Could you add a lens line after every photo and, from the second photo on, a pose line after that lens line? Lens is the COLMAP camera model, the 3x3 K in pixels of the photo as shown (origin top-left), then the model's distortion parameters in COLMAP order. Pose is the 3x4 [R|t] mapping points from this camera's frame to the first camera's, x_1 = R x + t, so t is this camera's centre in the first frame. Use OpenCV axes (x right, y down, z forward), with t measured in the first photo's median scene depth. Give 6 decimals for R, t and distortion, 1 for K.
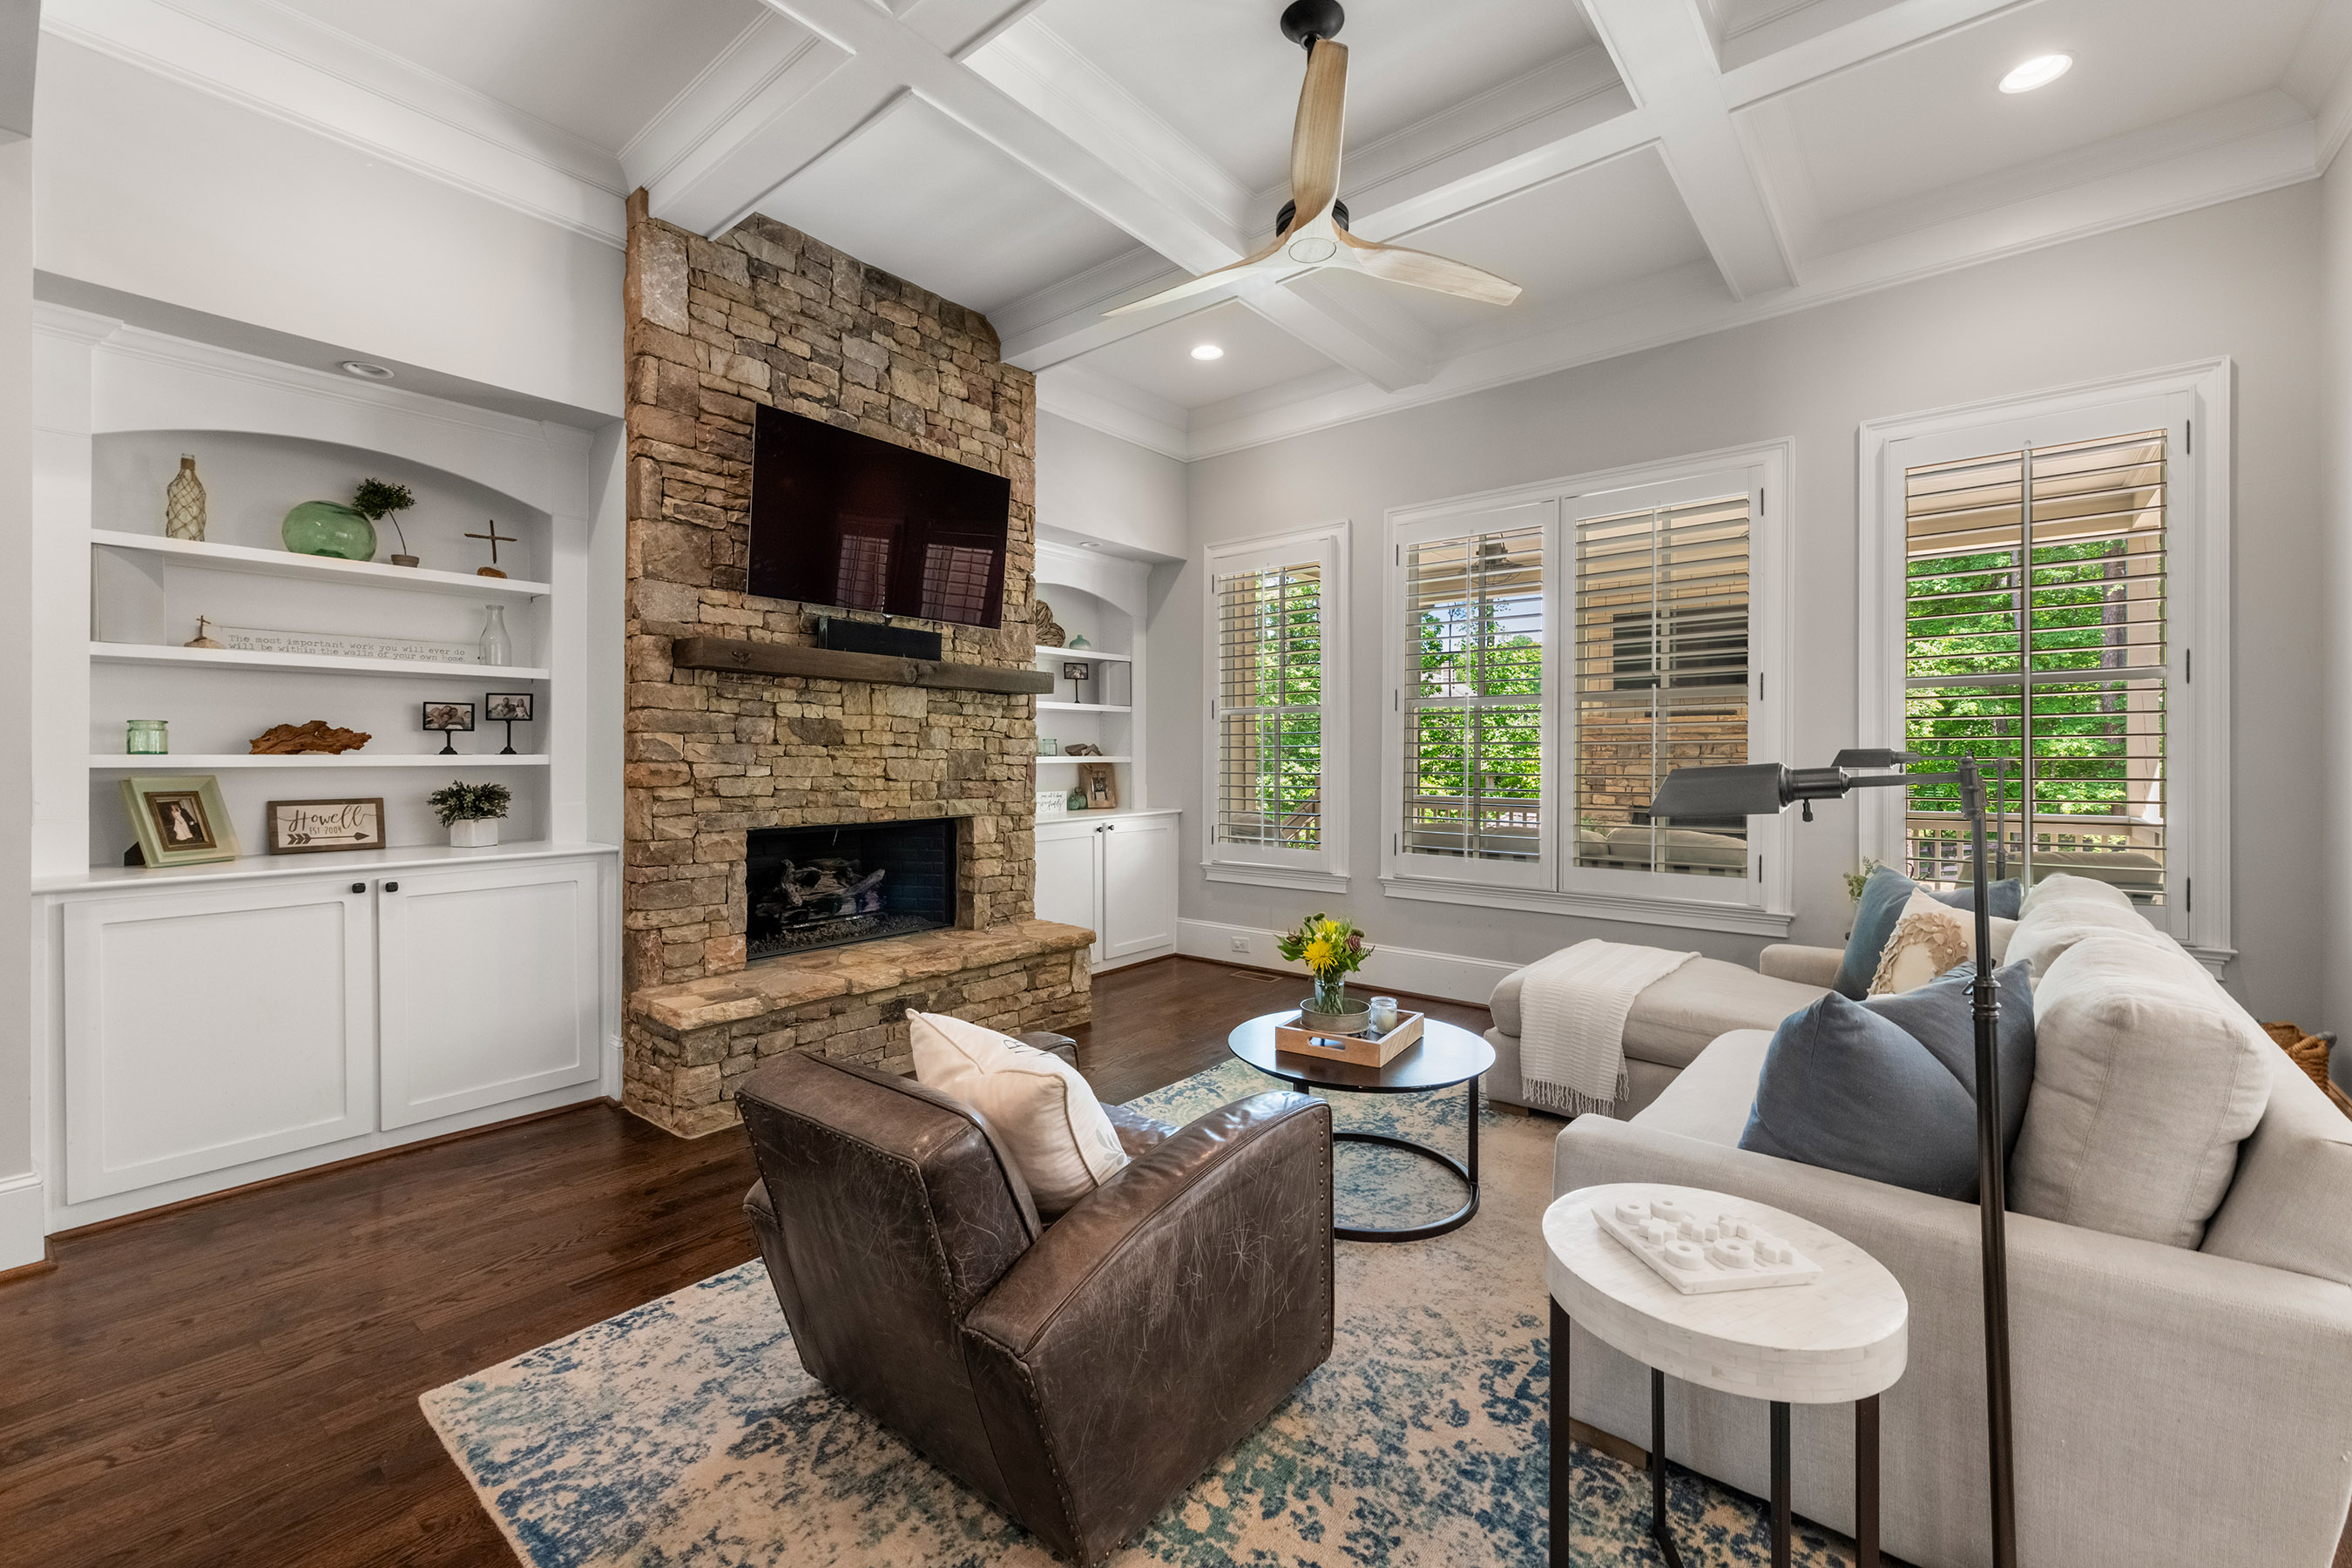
lens RADIAL K [[967.1, 0, 1179.8], [0, 967.1, 769.1], [0, 0, 1]] dist [0.000872, 0.000066]
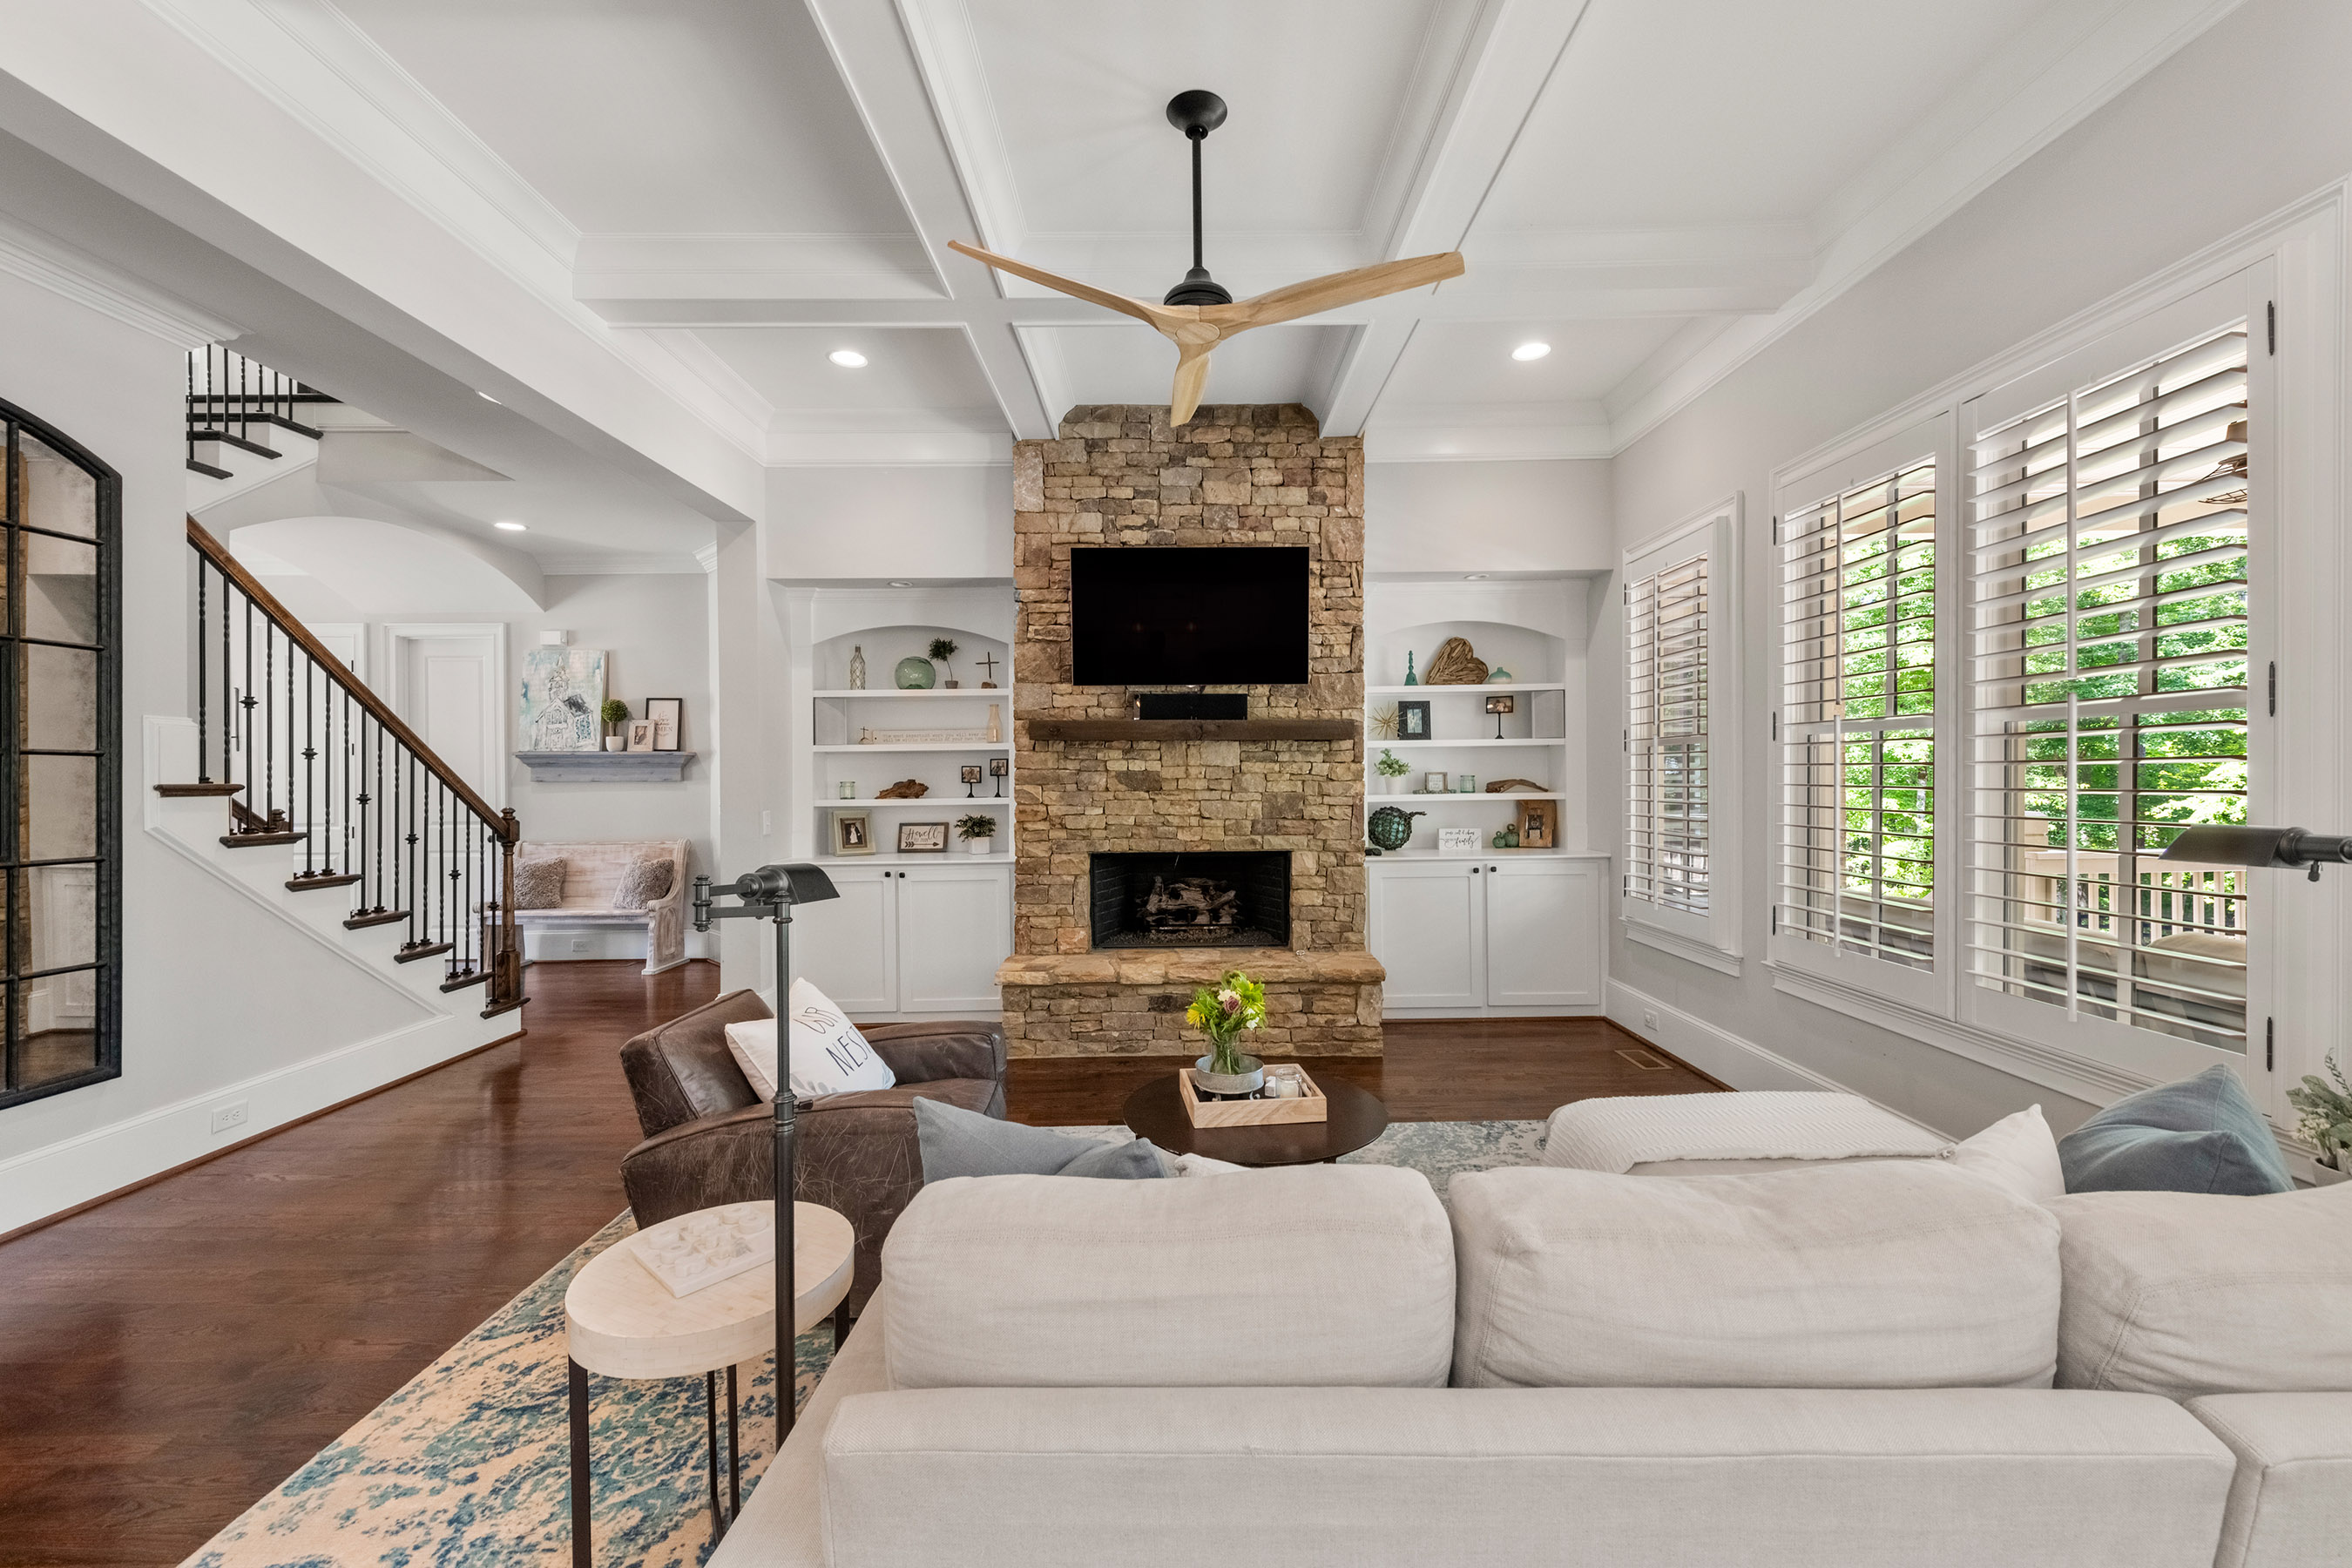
lens RADIAL K [[931.5, 0, 1176.0], [0, 931.5, 784.0], [0, 0, 1]] dist [0.015710, -0.000025]
pose [[0.627210, 0.000855, -0.778850, 0.627943], [0.001099, 0.999997, 0.001983, -0.036157], [0.778849, -0.002100, 0.627207, 0.242079]]
